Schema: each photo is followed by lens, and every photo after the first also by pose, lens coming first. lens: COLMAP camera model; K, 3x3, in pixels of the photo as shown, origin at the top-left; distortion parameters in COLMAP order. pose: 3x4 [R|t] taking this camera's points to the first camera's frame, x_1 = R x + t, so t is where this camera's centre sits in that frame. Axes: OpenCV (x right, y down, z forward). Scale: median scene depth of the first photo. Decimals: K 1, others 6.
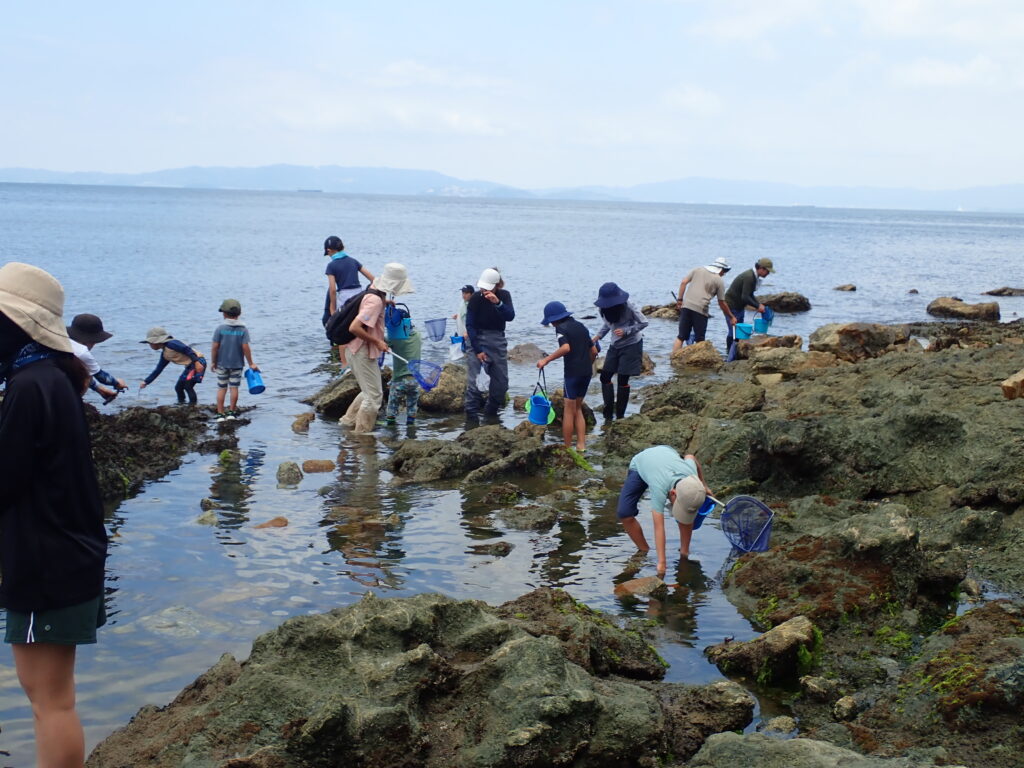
lens RADIAL K [[1293.8, 0, 512.7], [0, 1293.8, 384.2], [0, 0, 1]] dist [0.017315, 0.000000]
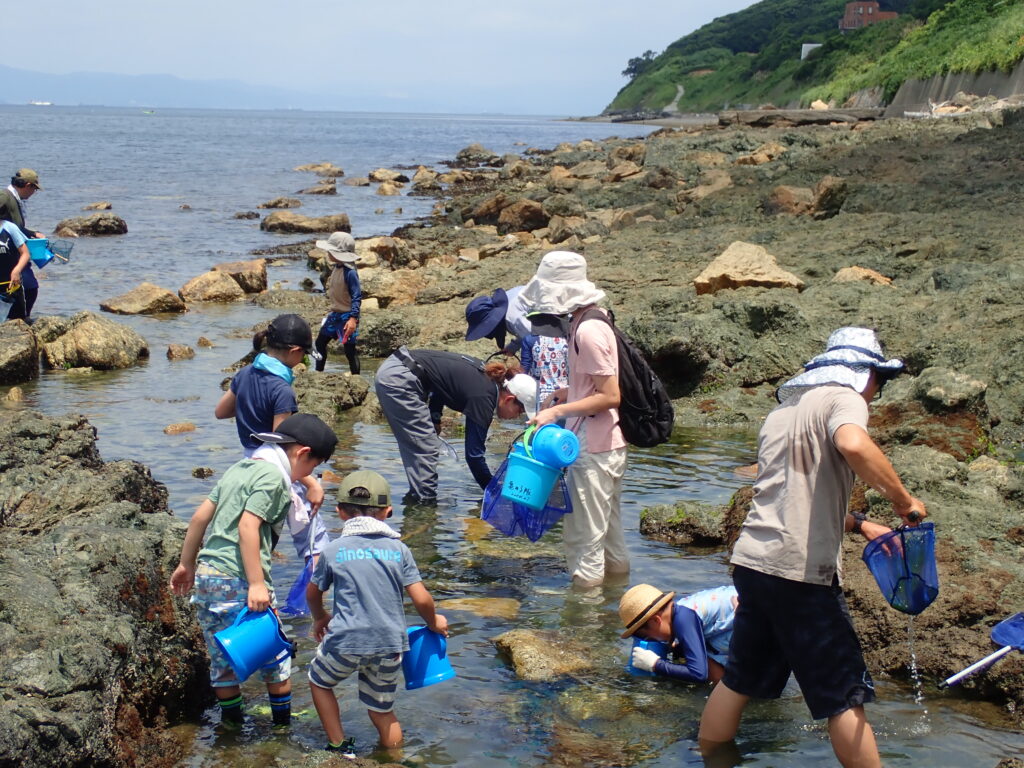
lens RADIAL K [[1820.2, 0, 512.0], [0, 1820.2, 383.9], [0, 0, 1]] dist [-0.001878, 0.000000]
pose [[0.802409, -0.102330, 0.587936, -0.339773], [0.090780, 0.994654, 0.049223, -0.001948], [-0.589829, 0.013876, 0.807409, -0.026272]]
